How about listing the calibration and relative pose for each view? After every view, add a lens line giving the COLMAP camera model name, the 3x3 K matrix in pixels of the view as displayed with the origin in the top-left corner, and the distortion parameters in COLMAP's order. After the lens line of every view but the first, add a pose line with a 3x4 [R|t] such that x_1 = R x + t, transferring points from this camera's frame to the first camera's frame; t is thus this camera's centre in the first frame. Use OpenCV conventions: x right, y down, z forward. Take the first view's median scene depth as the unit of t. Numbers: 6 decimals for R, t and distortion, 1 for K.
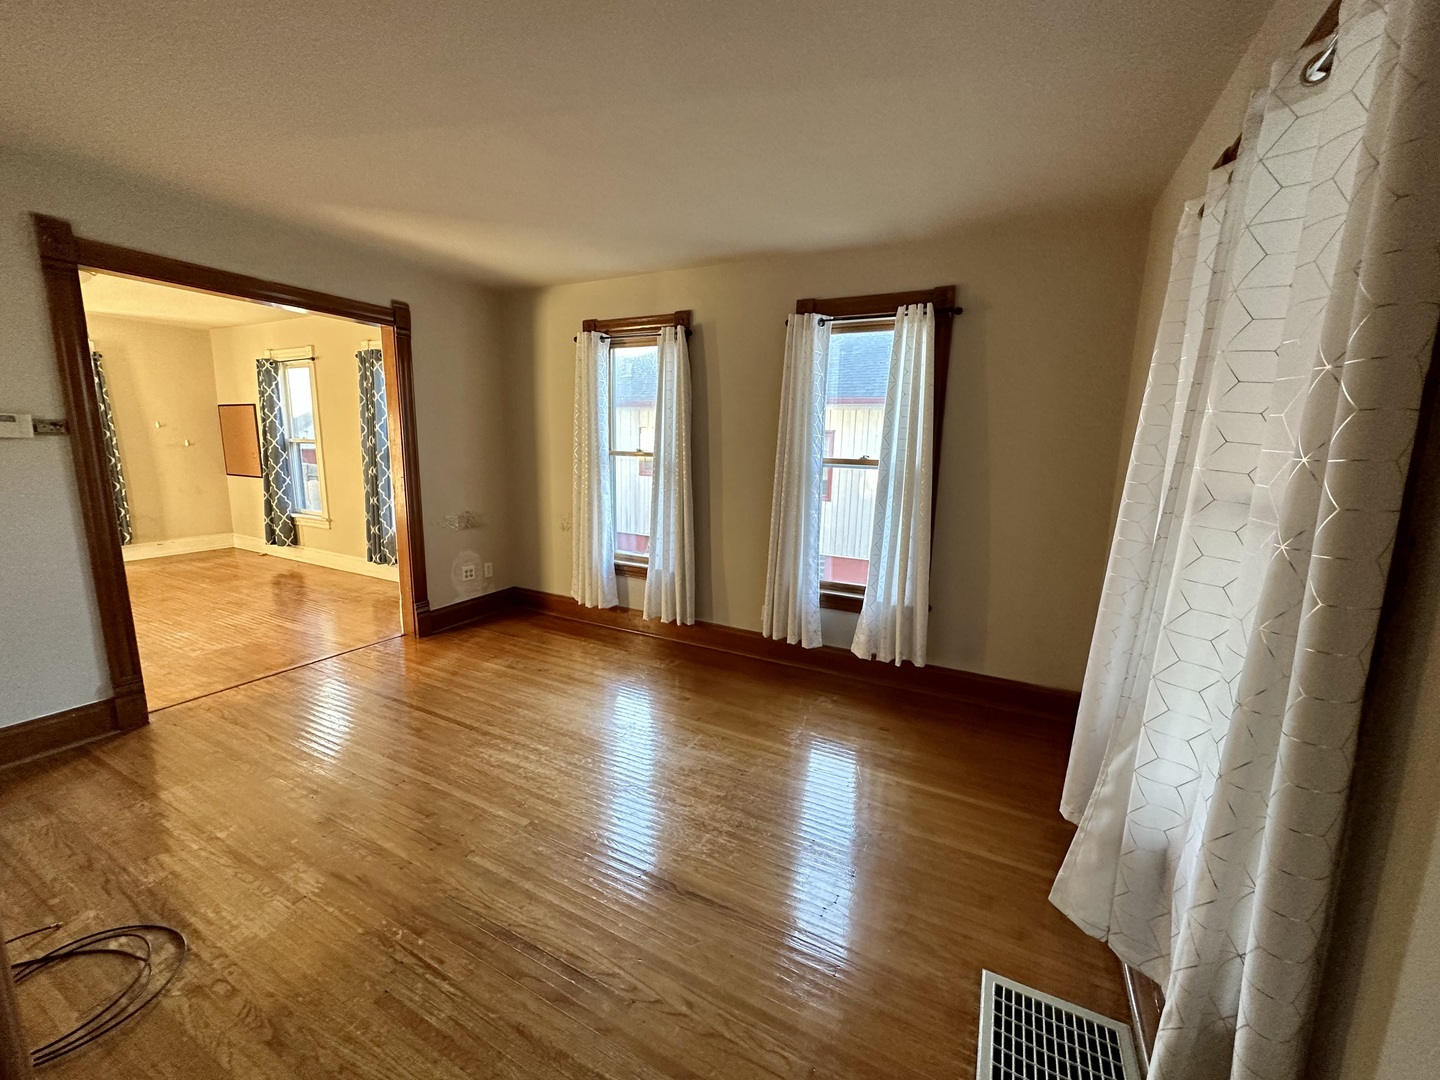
lens RADIAL K [[574.5, 0, 712.3], [0, 574.5, 542.9], [0, 0, 1]] dist [-0.002155, -0.000398]
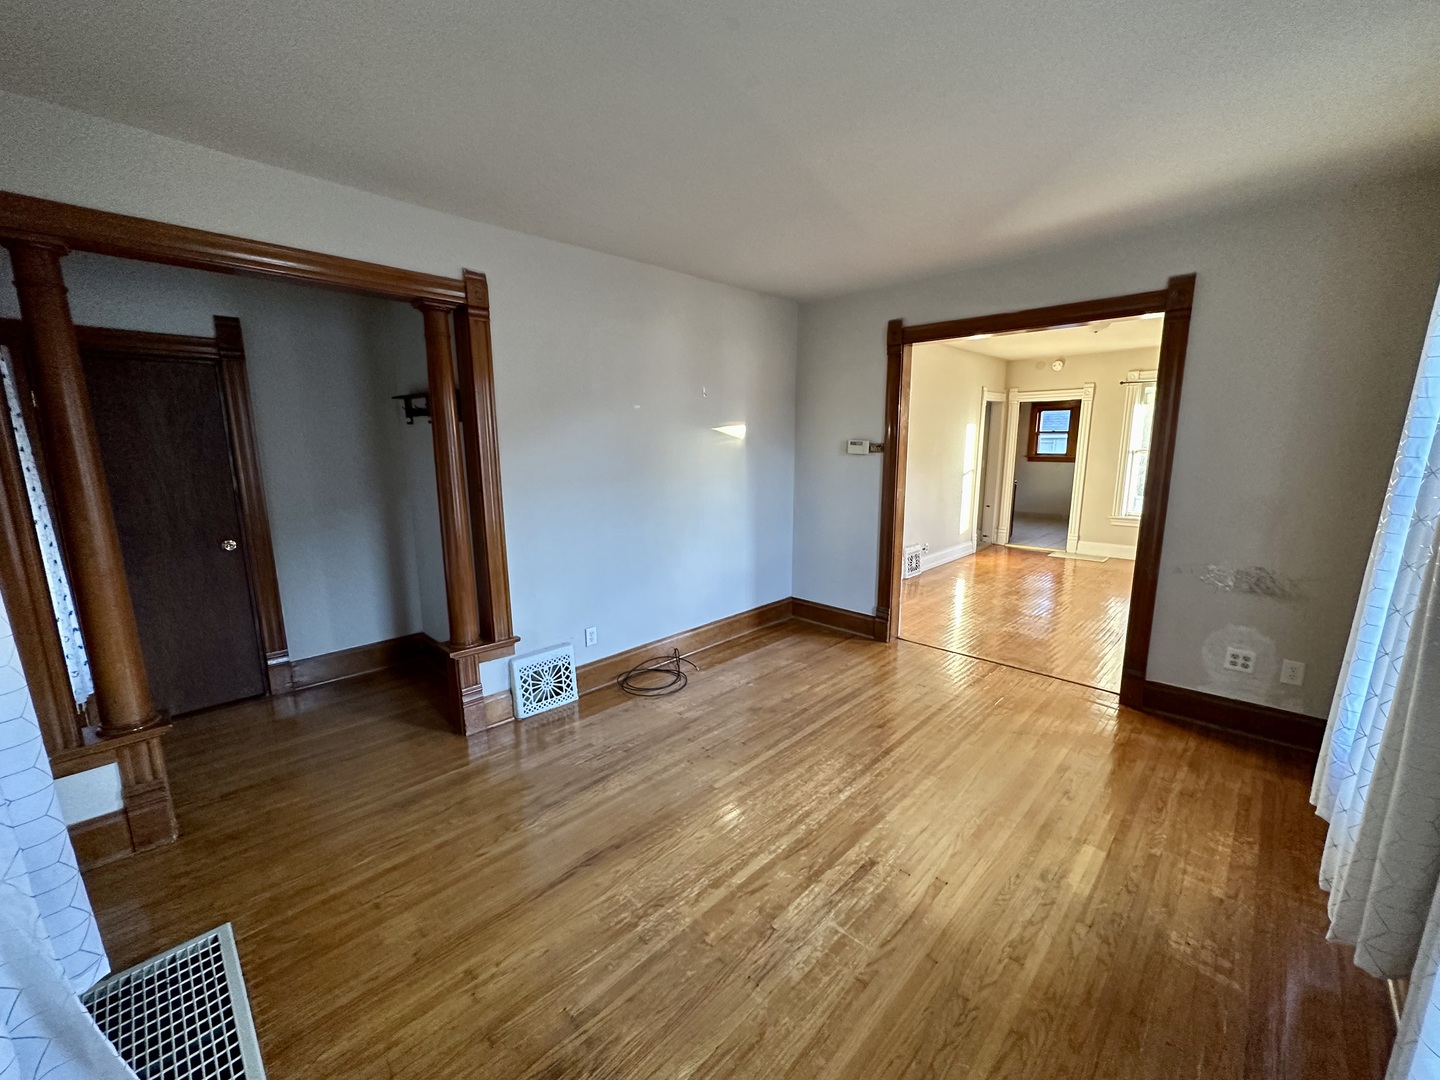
lens RADIAL K [[574.5, 0, 724.4], [0, 574.5, 537.8], [0, 0, 1]] dist [-0.002155, -0.000398]
pose [[-0.290961, 0.136291, -0.946978, 0.438885], [-0.169084, 0.966896, 0.191109, -0.137573], [0.941675, 0.215724, -0.258285, 0.761413]]
